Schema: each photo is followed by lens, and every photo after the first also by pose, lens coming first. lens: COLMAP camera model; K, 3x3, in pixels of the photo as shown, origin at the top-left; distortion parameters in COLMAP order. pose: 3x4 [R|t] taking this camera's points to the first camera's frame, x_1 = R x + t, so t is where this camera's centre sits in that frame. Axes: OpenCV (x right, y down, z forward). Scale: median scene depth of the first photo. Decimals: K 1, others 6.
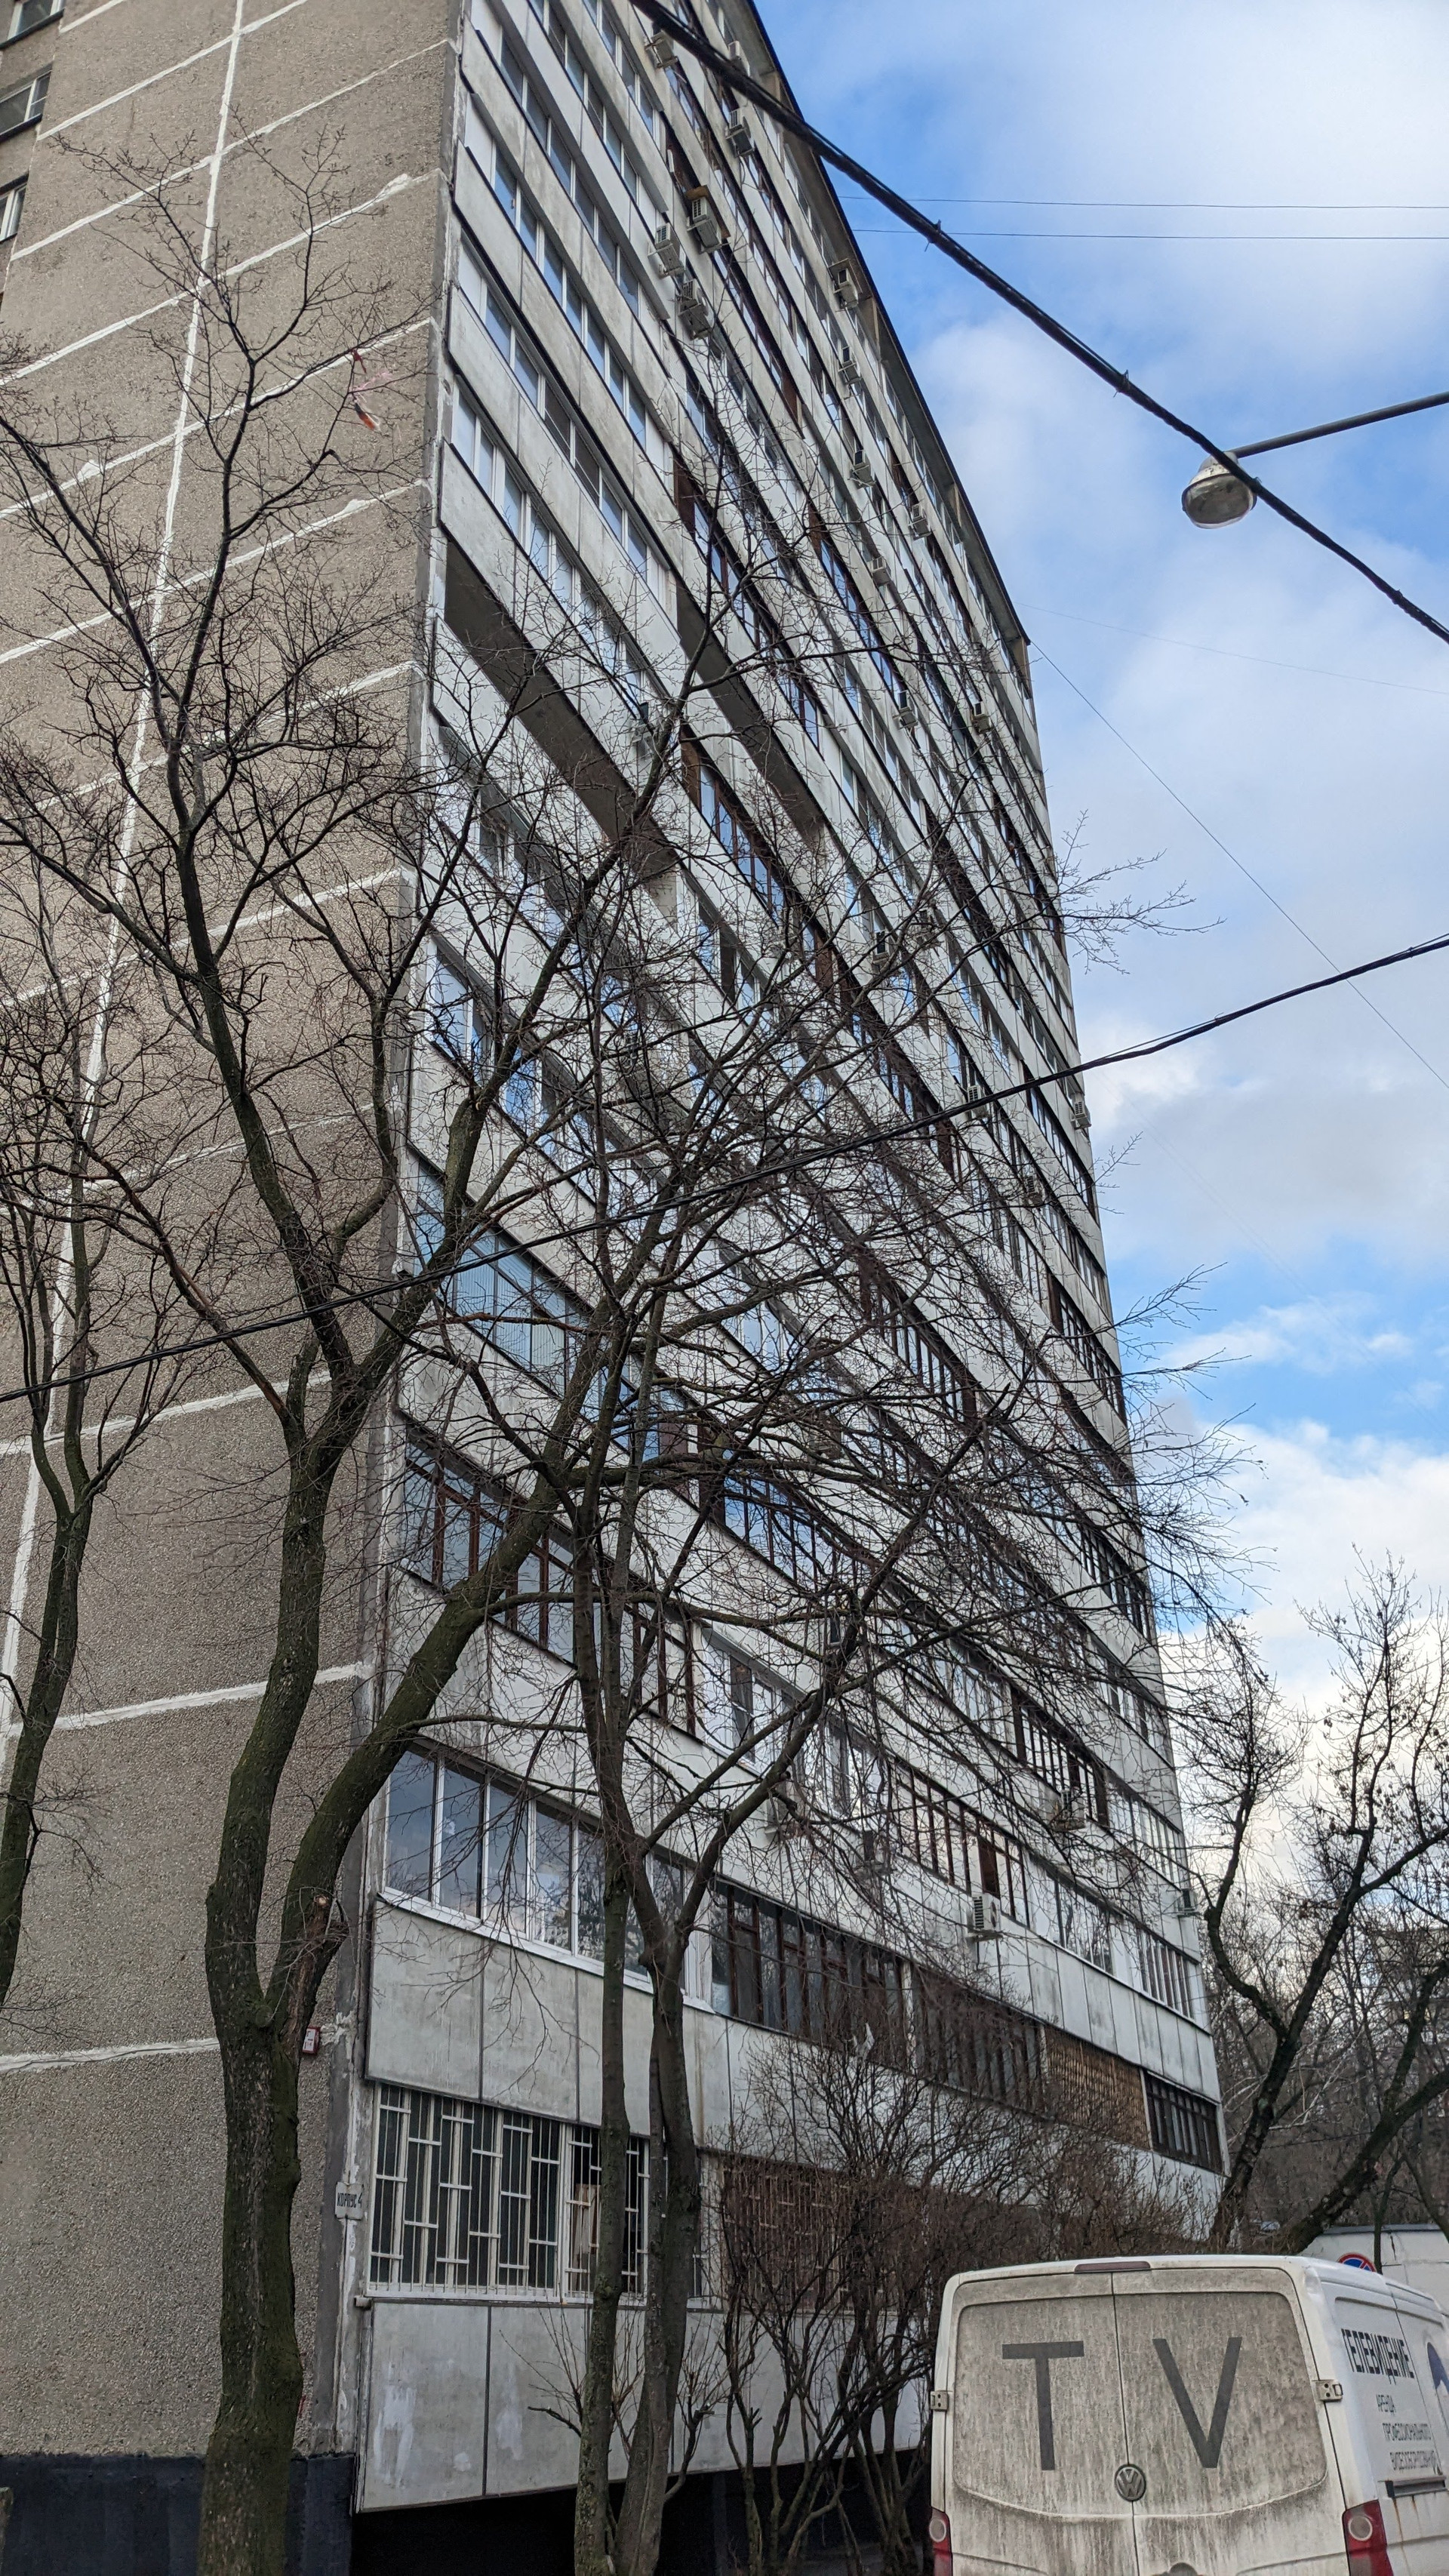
lens RADIAL K [[2086.8, 0, 698.7], [0, 2086.8, 1283.3], [0, 0, 1]] dist [0.044738, -0.085285]
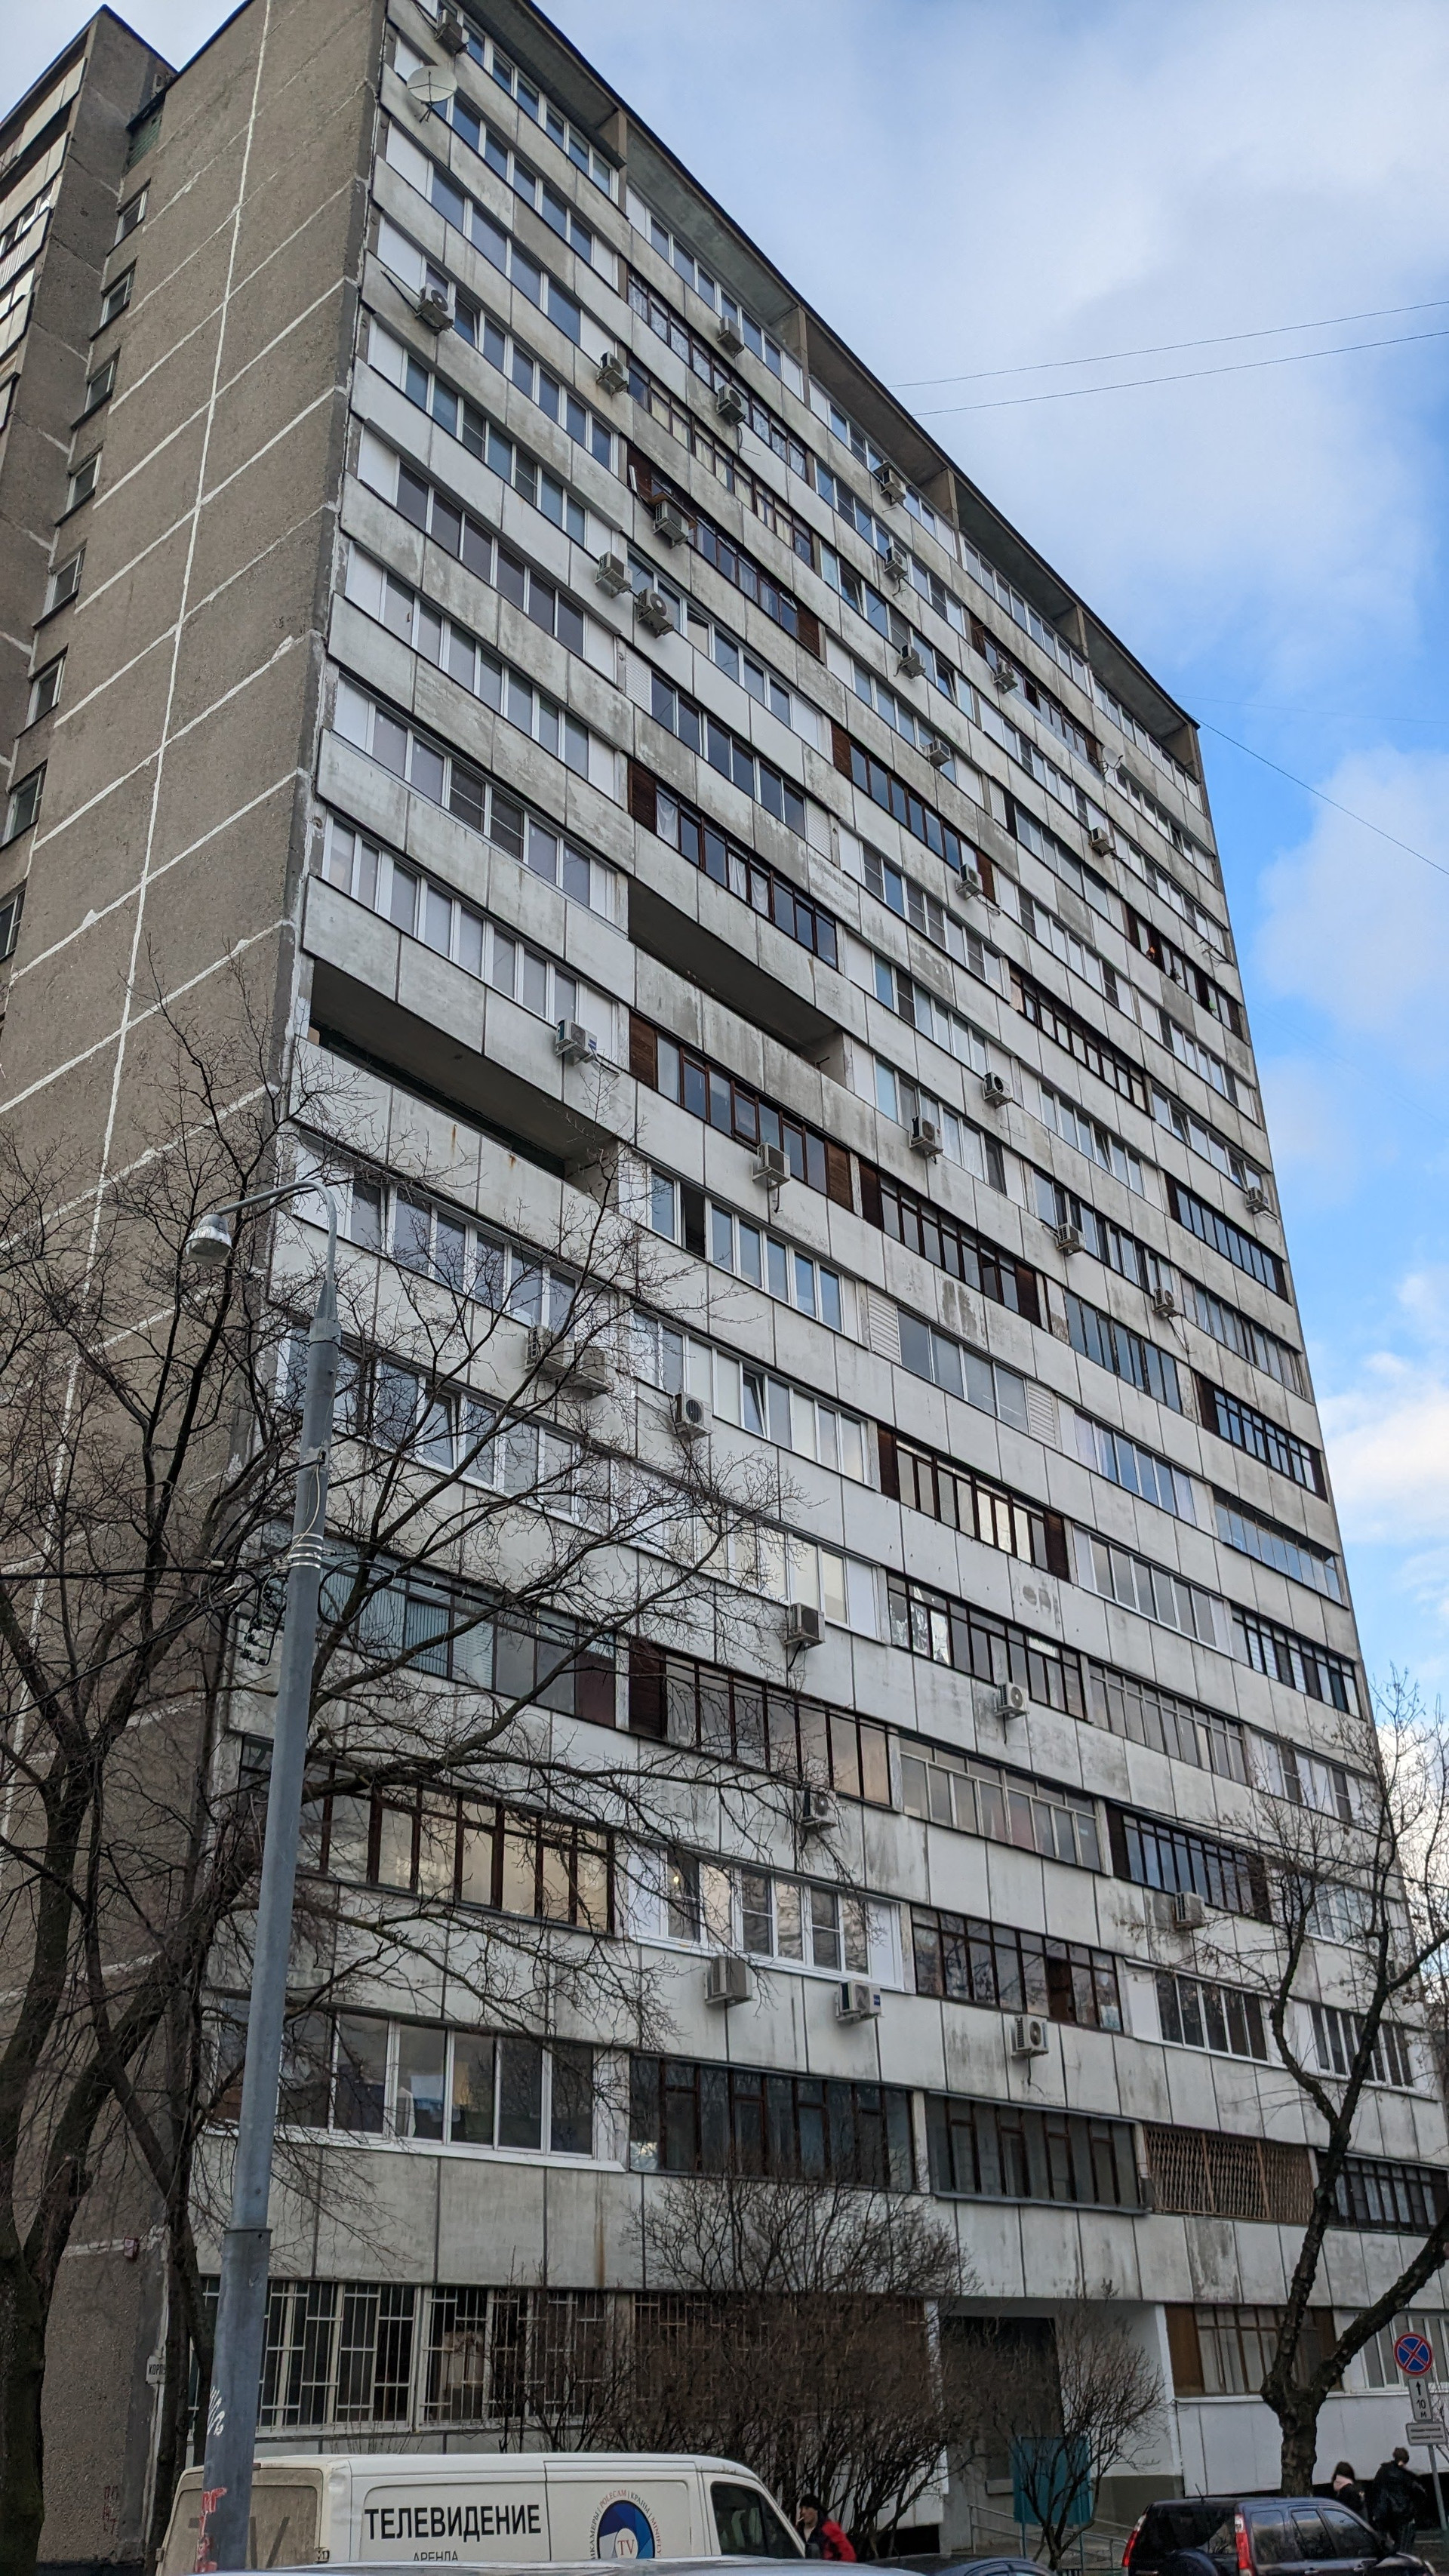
lens RADIAL K [[2086.8, 0, 748.9], [0, 2086.8, 1286.6], [0, 0, 1]] dist [0.044738, -0.085285]
pose [[0.967996, -0.132691, -0.213017, 0.467689], [0.130101, 0.991155, -0.026192, -0.131889], [0.214608, -0.002360, 0.976697, -0.179805]]
